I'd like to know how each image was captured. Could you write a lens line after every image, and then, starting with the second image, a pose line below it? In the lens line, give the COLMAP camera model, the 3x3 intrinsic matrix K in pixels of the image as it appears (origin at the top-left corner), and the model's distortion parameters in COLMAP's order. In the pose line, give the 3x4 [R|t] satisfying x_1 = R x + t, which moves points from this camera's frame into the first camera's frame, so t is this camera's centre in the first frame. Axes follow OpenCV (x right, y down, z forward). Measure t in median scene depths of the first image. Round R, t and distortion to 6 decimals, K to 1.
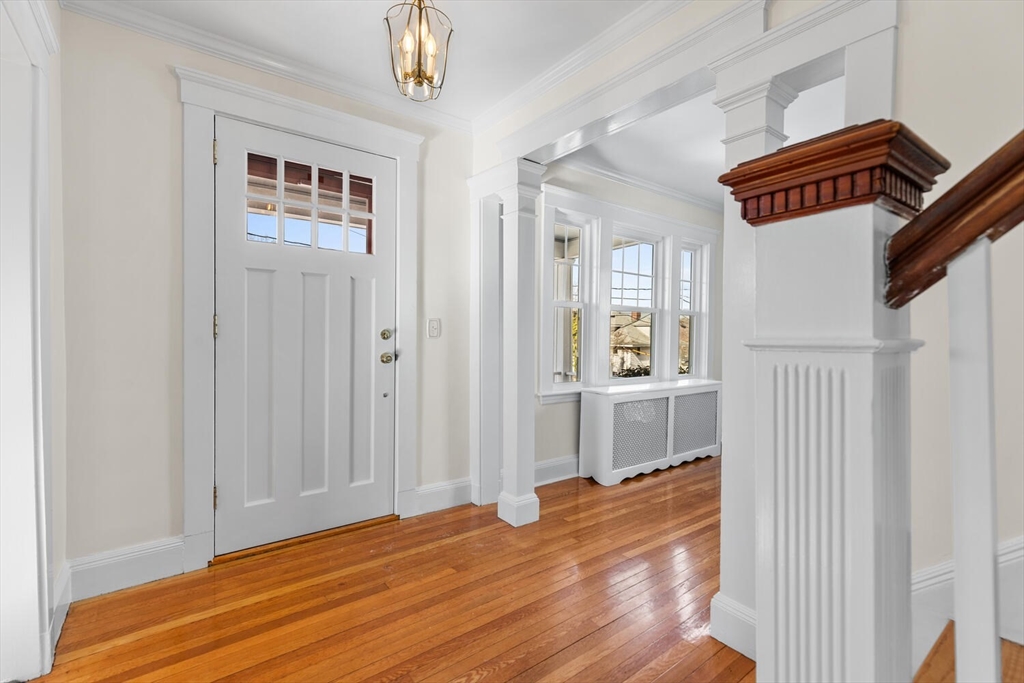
lens RADIAL K [[470.0, 0, 515.4], [0, 470.0, 343.4], [0, 0, 1]] dist [0.013956, -0.000199]
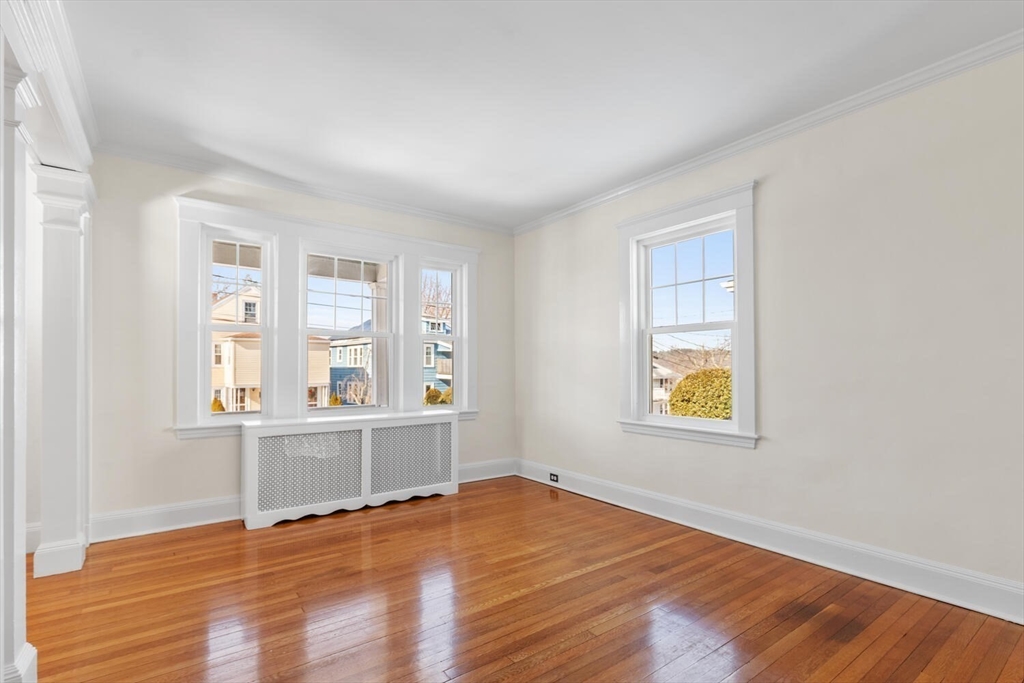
lens RADIAL K [[473.6, 0, 497.8], [0, 473.6, 365.0], [0, 0, 1]] dist [-0.001206, 0.000086]
pose [[0.999316, -0.001873, -0.036929, 0.628337], [0.001427, 0.999926, -0.012119, -0.000426], [0.036949, 0.012058, 0.999244, 0.096772]]
